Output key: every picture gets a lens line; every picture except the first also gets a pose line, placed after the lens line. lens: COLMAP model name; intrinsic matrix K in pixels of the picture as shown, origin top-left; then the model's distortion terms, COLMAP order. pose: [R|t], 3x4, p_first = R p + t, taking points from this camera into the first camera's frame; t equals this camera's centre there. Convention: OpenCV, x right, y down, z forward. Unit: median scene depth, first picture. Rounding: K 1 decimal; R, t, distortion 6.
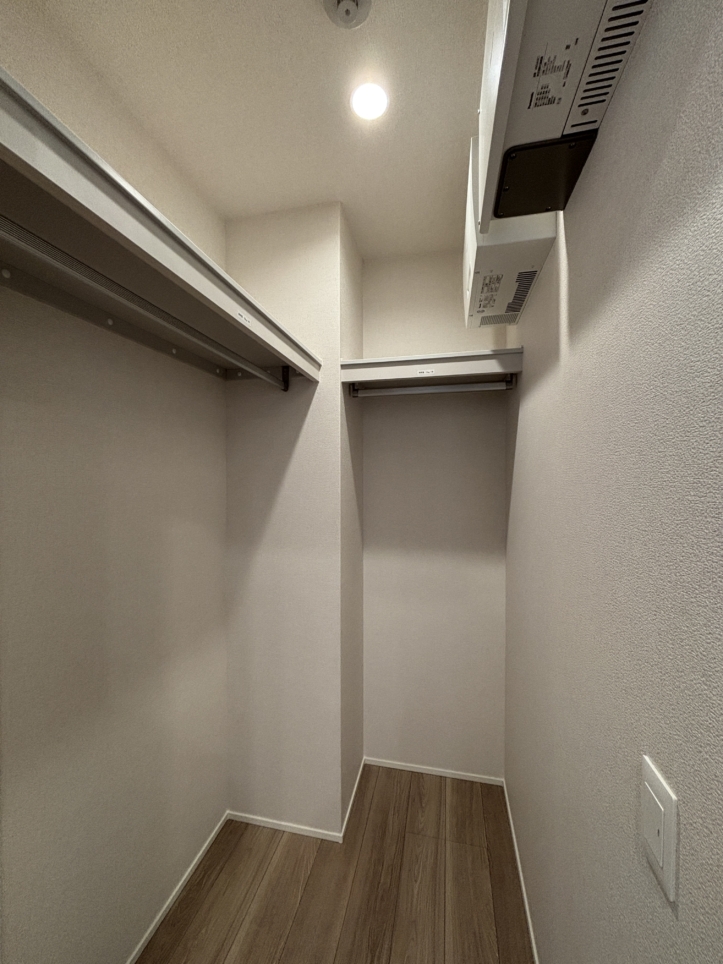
lens RADIAL K [[388.9, 0, 360.3], [0, 388.9, 483.7], [0, 0, 1]] dist [0.001398, -0.000018]
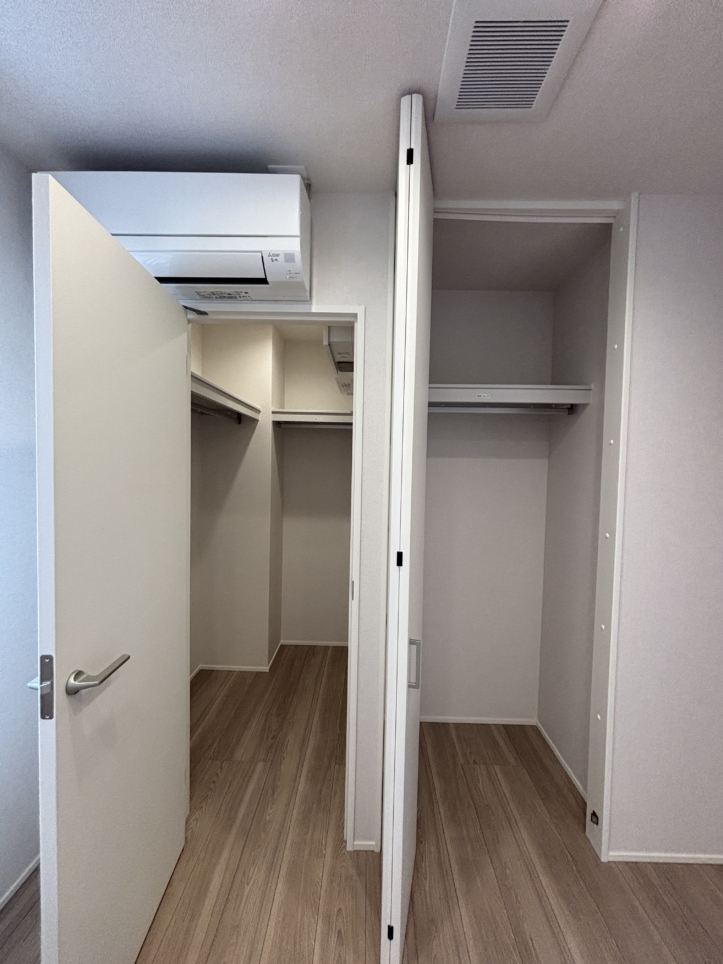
lens RADIAL K [[388.9, 0, 361.1], [0, 388.9, 479.4], [0, 0, 1]] dist [0.001398, -0.000018]
pose [[0.979787, 0.015528, 0.199439, 0.001956], [-0.024012, 0.998903, 0.040190, -0.072536], [-0.198597, -0.044166, 0.979086, -0.840143]]
